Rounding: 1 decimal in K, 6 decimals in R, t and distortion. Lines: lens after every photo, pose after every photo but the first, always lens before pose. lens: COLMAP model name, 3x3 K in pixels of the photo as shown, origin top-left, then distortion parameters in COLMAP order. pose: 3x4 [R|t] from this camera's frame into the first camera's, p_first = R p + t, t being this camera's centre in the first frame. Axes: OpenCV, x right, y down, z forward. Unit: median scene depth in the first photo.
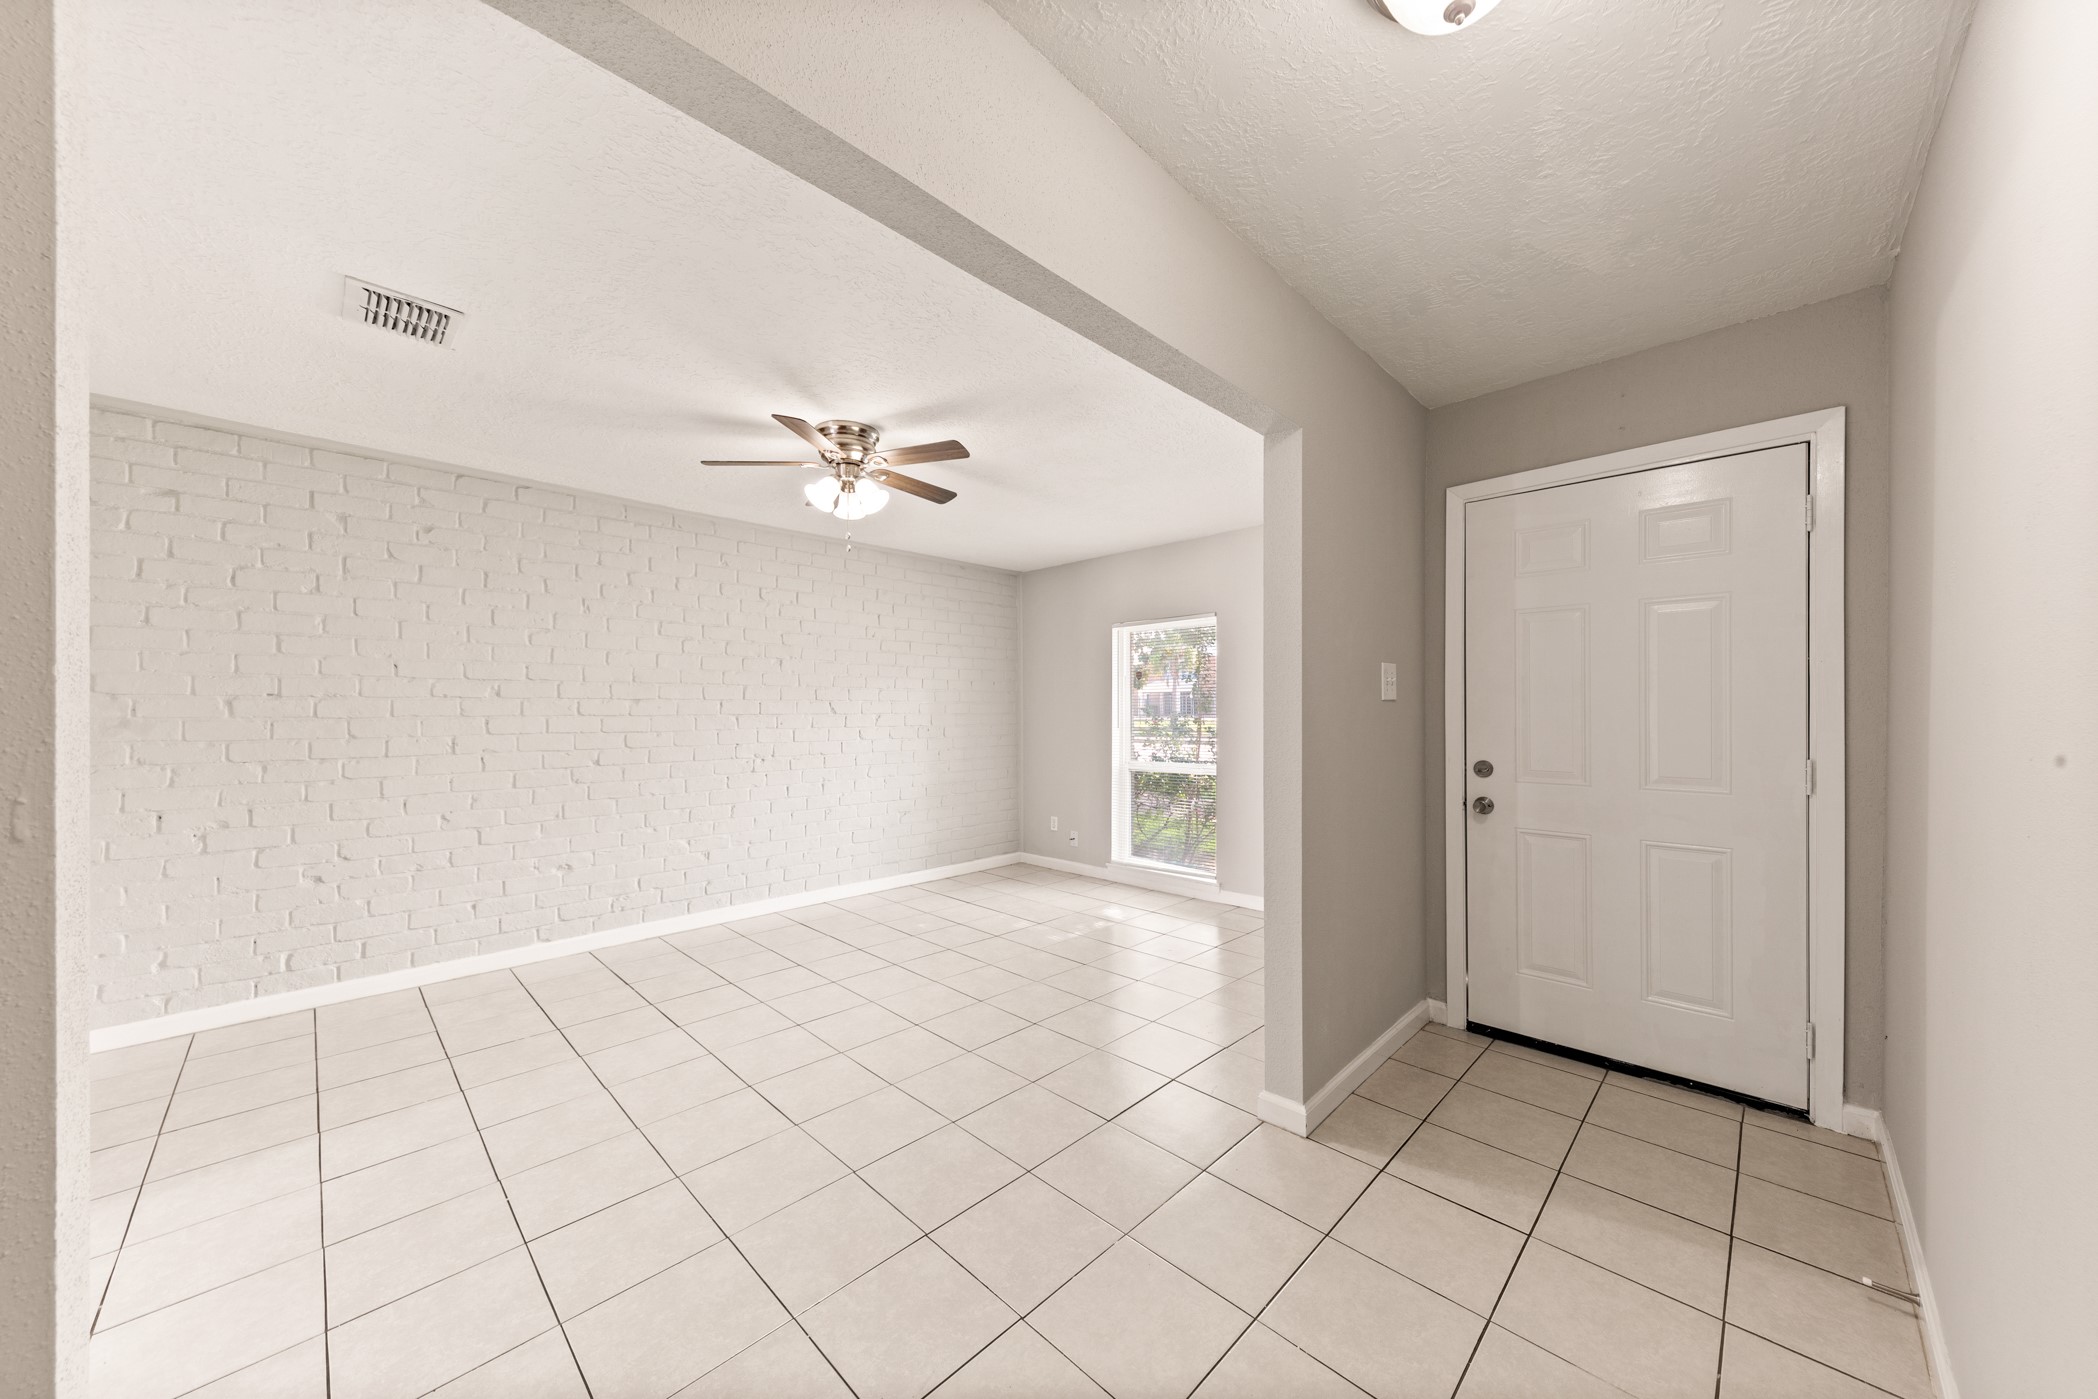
lens RADIAL K [[727.6, 0, 1053.4], [0, 727.6, 698.8], [0, 0, 1]] dist [0.001678, -0.000414]
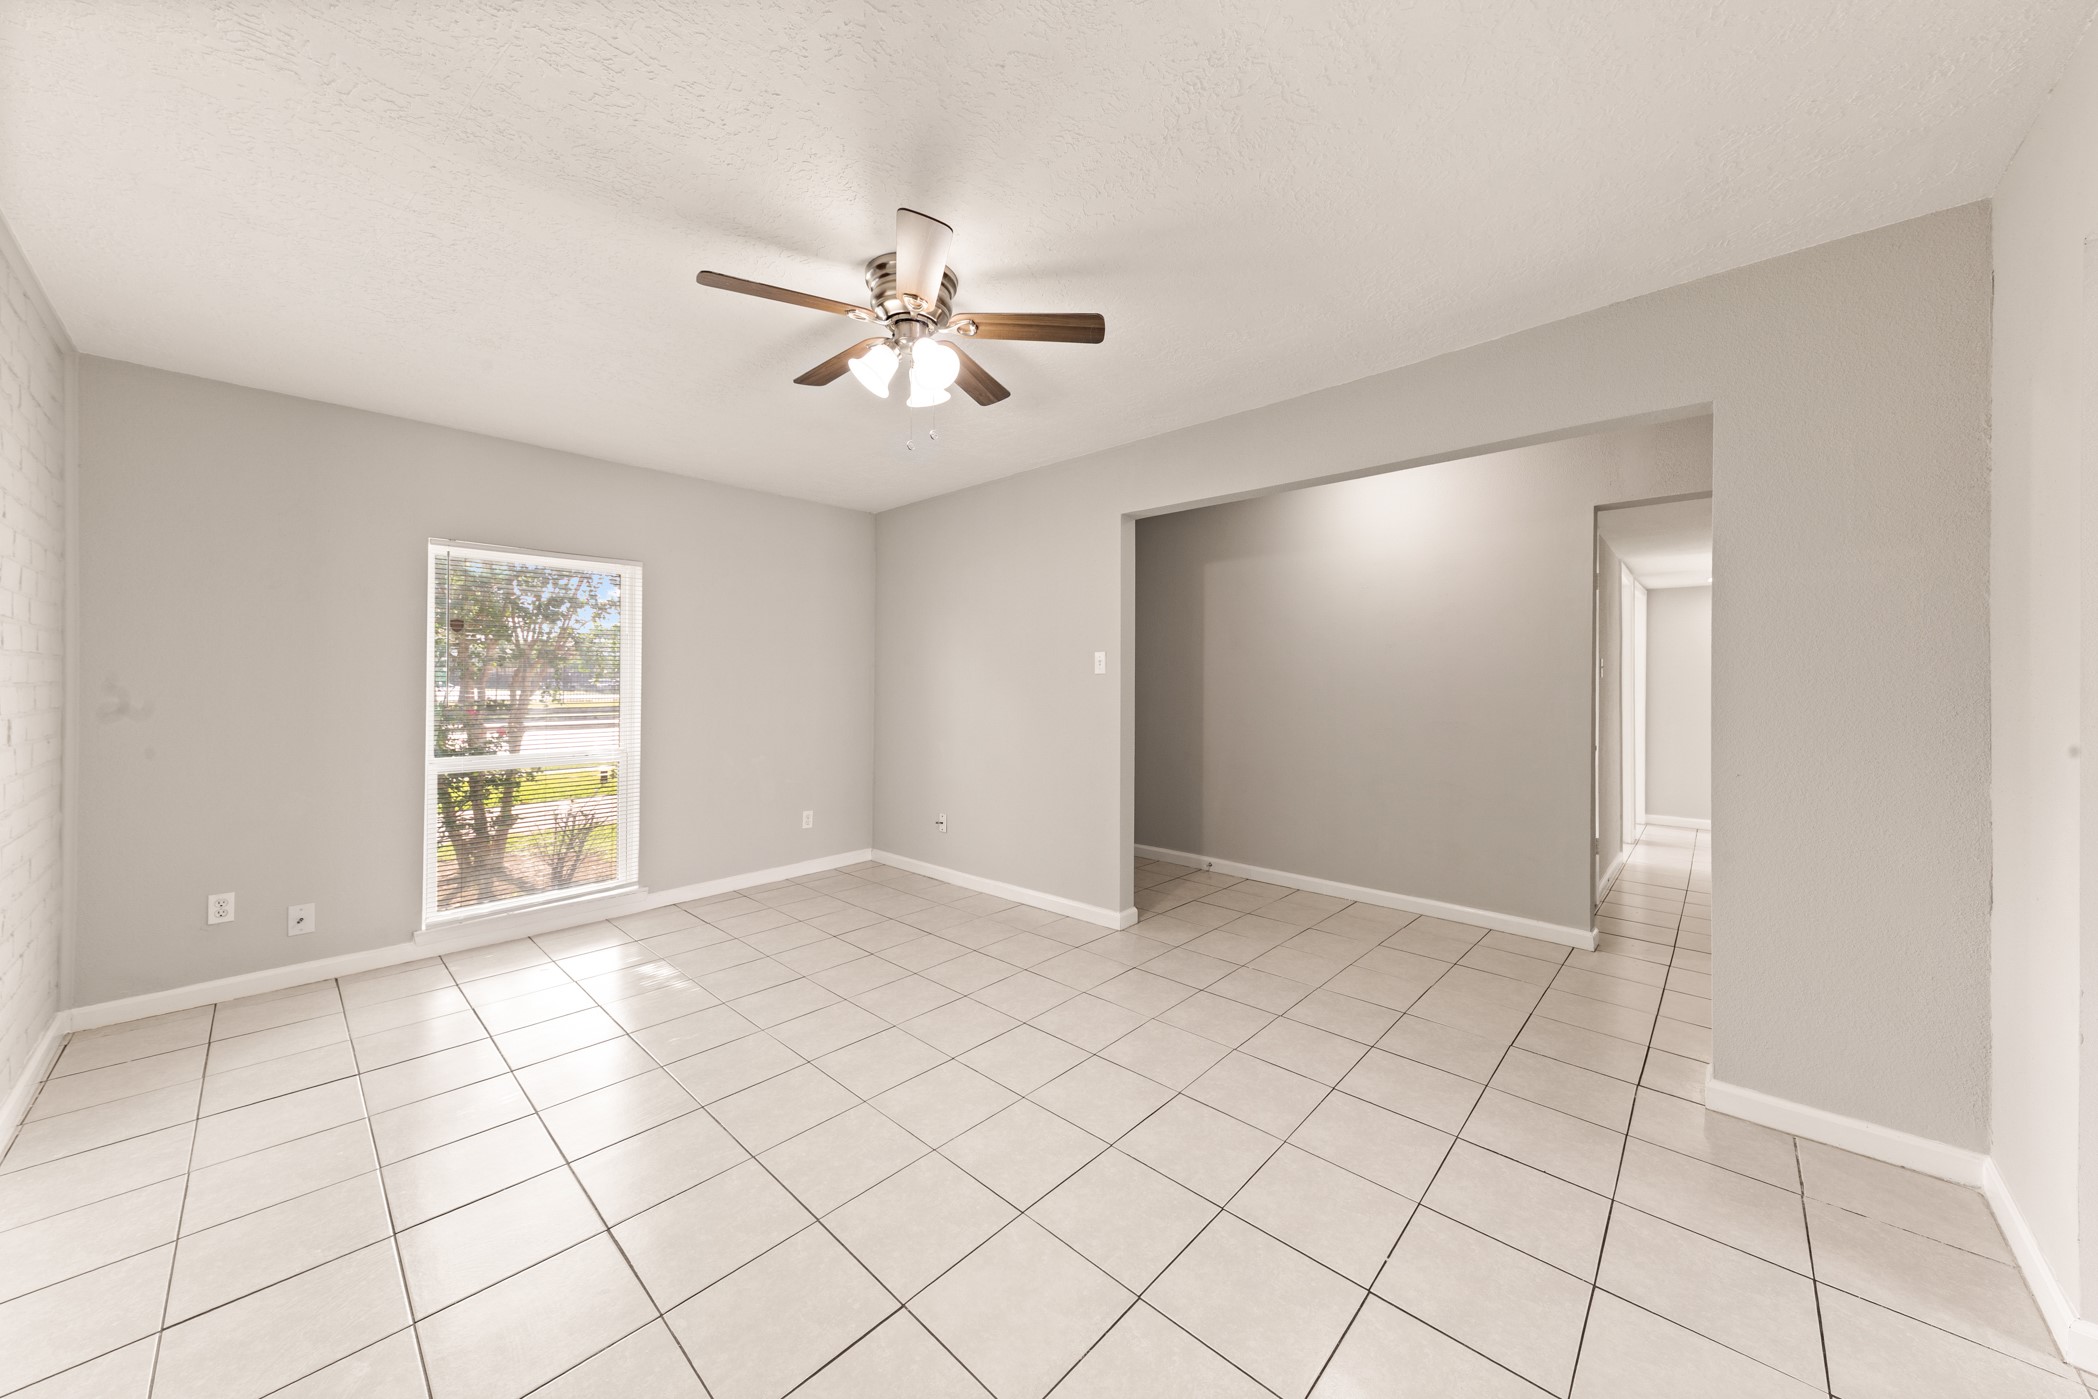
lens RADIAL K [[724.6, 0, 1060.7], [0, 724.6, 674.0], [0, 0, 1]] dist [0.012815, -0.006456]
pose [[-0.030129, 0.013191, 0.999459, -0.685182], [-0.015719, 0.999783, -0.013669, 0.014947], [-0.999422, -0.016122, -0.029915, 0.609727]]
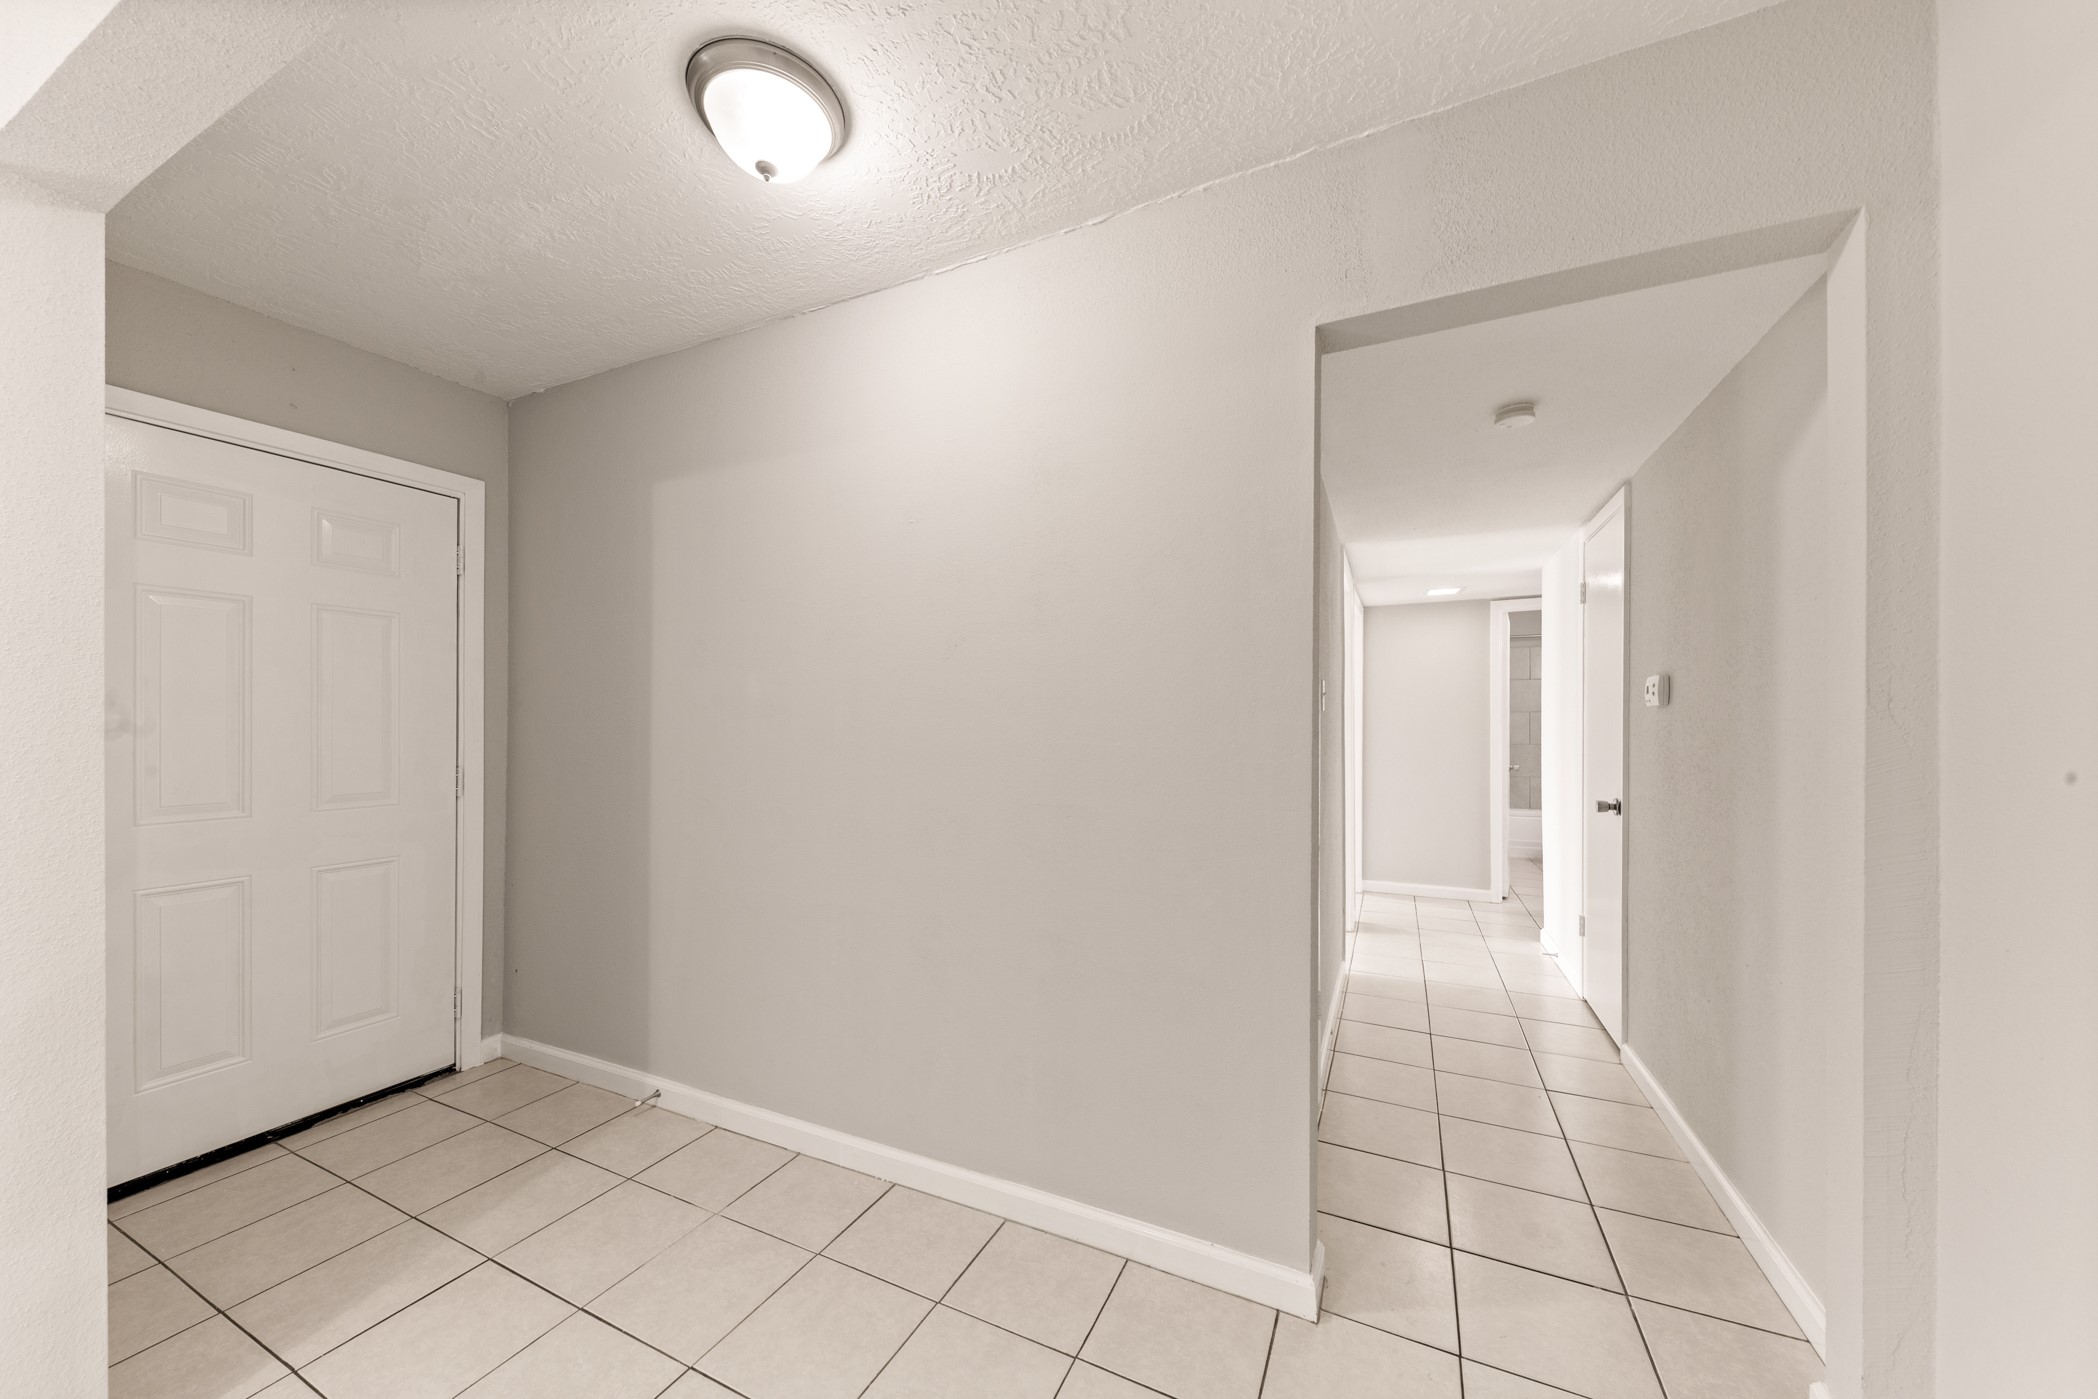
lens RADIAL K [[740.2, 0, 1043.5], [0, 740.2, 723.1], [0, 0, 1]] dist [-0.000866, -0.000286]
pose [[-0.315093, 0.004473, 0.949050, -0.209153], [-0.004455, 0.999971, -0.006192, 0.008427], [-0.949050, -0.006179, -0.315064, 0.244718]]
